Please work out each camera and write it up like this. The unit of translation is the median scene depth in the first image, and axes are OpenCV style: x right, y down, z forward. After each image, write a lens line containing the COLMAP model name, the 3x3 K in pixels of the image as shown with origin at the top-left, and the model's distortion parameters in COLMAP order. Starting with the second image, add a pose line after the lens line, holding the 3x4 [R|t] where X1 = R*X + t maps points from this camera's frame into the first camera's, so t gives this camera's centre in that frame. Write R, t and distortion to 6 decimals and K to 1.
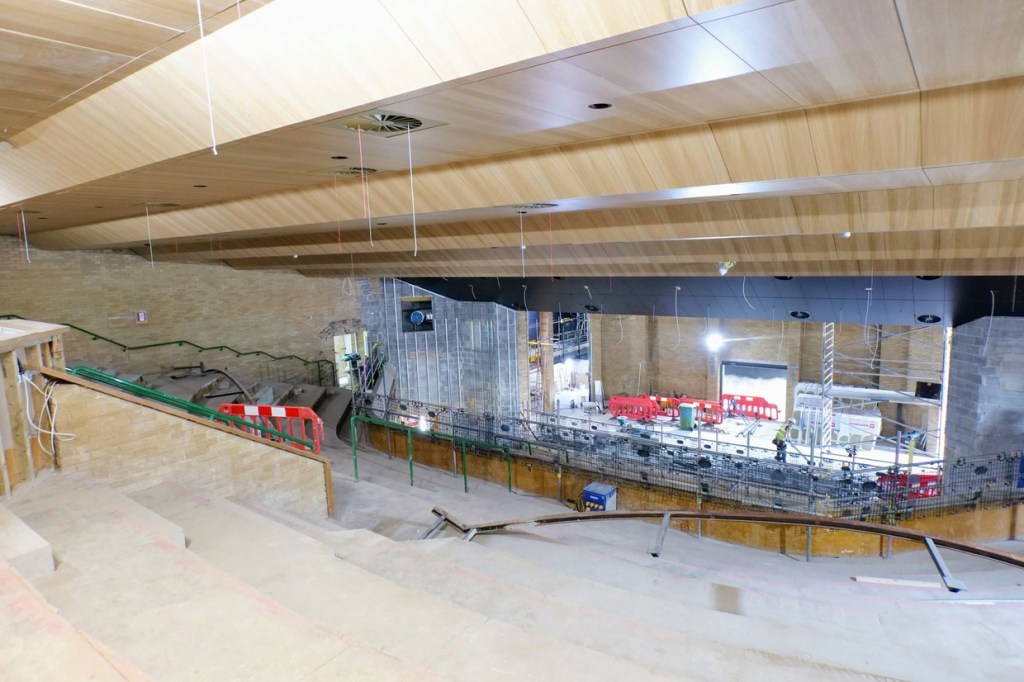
lens RADIAL K [[601.0, 0, 516.6], [0, 601.0, 339.4], [0, 0, 1]] dist [-0.008892, 0.001800]
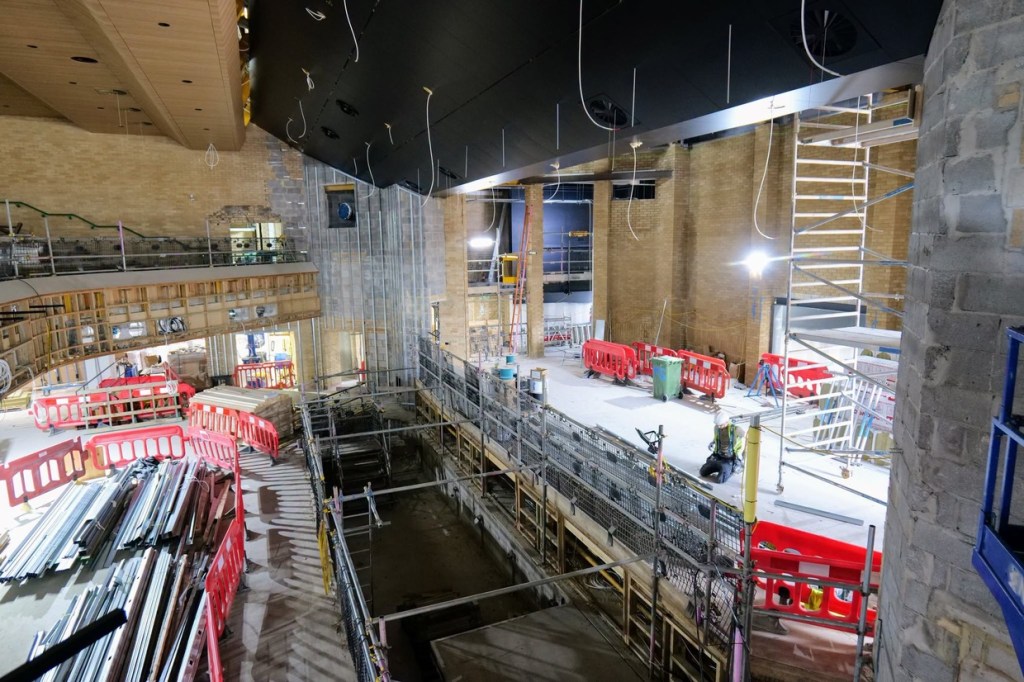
lens RADIAL K [[601.0, 0, 511.3], [0, 601.0, 343.0], [0, 0, 1]] dist [-0.008892, 0.001800]
pose [[0.863865, 0.105316, -0.492591, 0.531708], [-0.088068, 0.994415, 0.058159, 0.087759], [0.495965, -0.006860, 0.868315, 0.485100]]
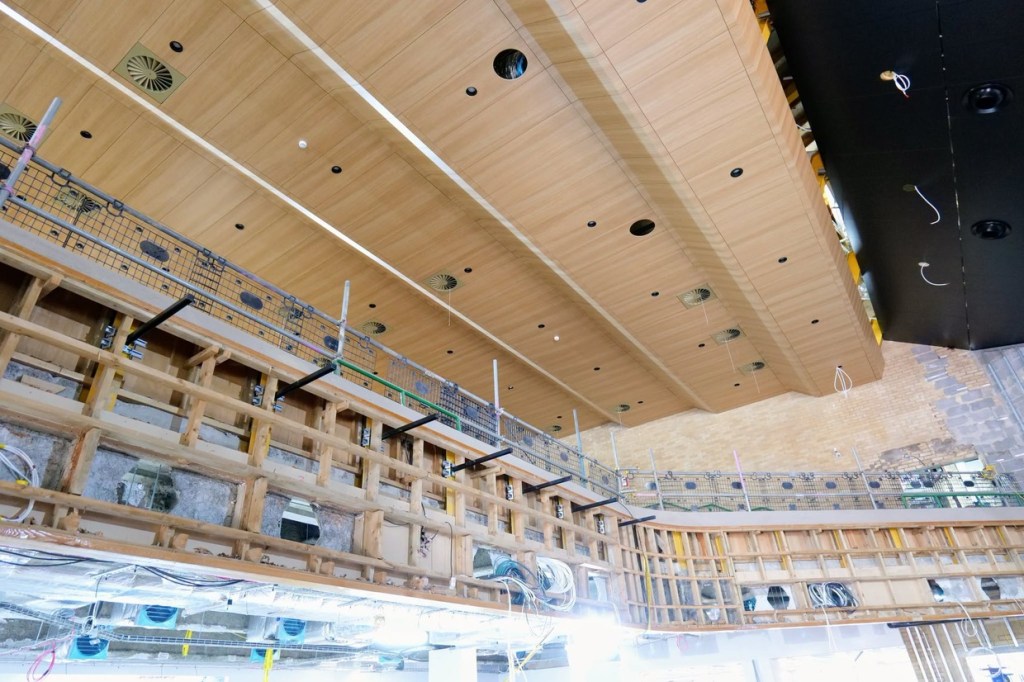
lens RADIAL K [[601.0, 0, 513.9], [0, 601.0, 343.0], [0, 0, 1]] dist [-0.008892, 0.001800]
pose [[0.024312, -0.504570, -0.863028, 0.288929], [-0.085450, 0.859075, -0.504666, 0.233942], [0.996046, 0.086015, -0.022230, 0.671961]]
